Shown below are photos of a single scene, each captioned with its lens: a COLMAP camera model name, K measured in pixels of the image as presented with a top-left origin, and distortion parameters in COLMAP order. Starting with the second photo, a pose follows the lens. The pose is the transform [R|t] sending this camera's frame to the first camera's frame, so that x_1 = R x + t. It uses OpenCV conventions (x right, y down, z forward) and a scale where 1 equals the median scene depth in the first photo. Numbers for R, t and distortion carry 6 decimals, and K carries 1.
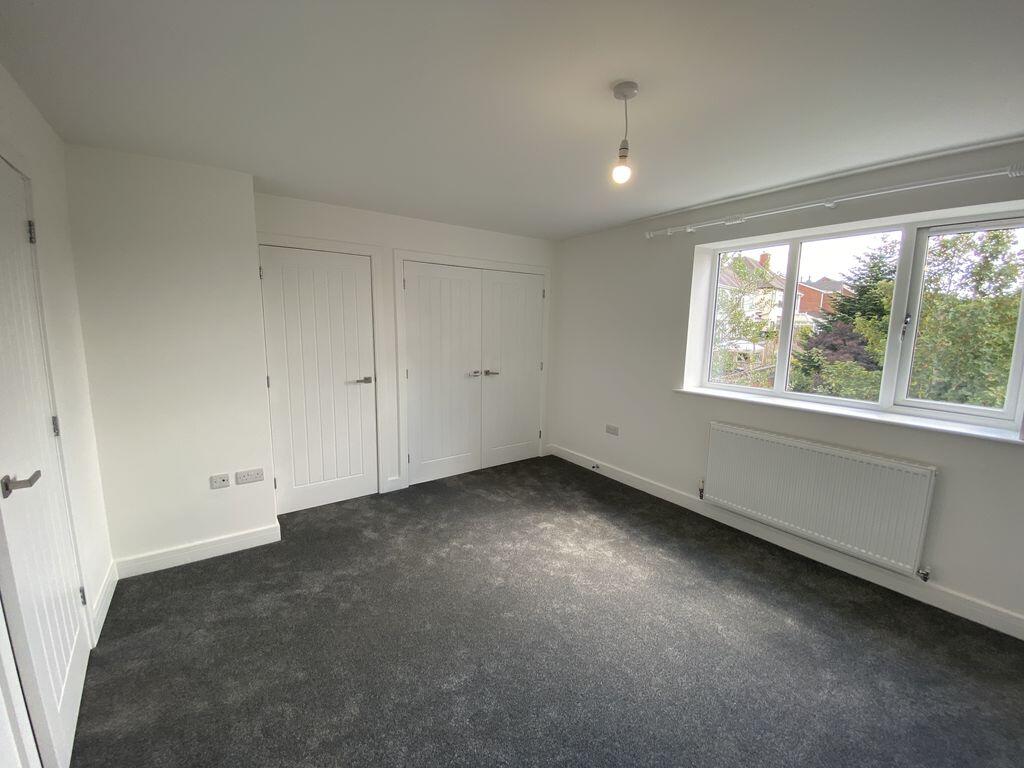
lens RADIAL K [[416.0, 0, 531.0], [0, 416.0, 384.9], [0, 0, 1]] dist [-0.012136, -0.000174]
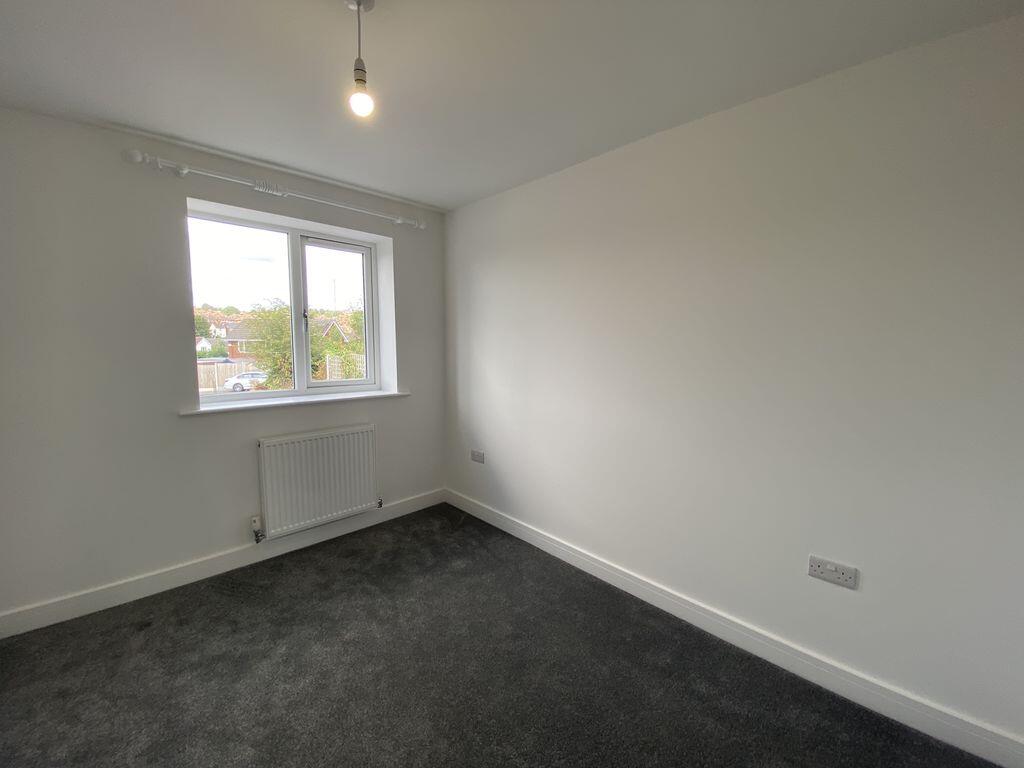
lens RADIAL K [[416.0, 0, 531.0], [0, 416.0, 384.9], [0, 0, 1]] dist [-0.012136, -0.000174]
pose [[-0.097316, -0.148265, 0.984148, -0.427027], [0.140302, 0.976923, 0.161051, -0.078610], [-0.985315, 0.153751, -0.074269, 0.608396]]
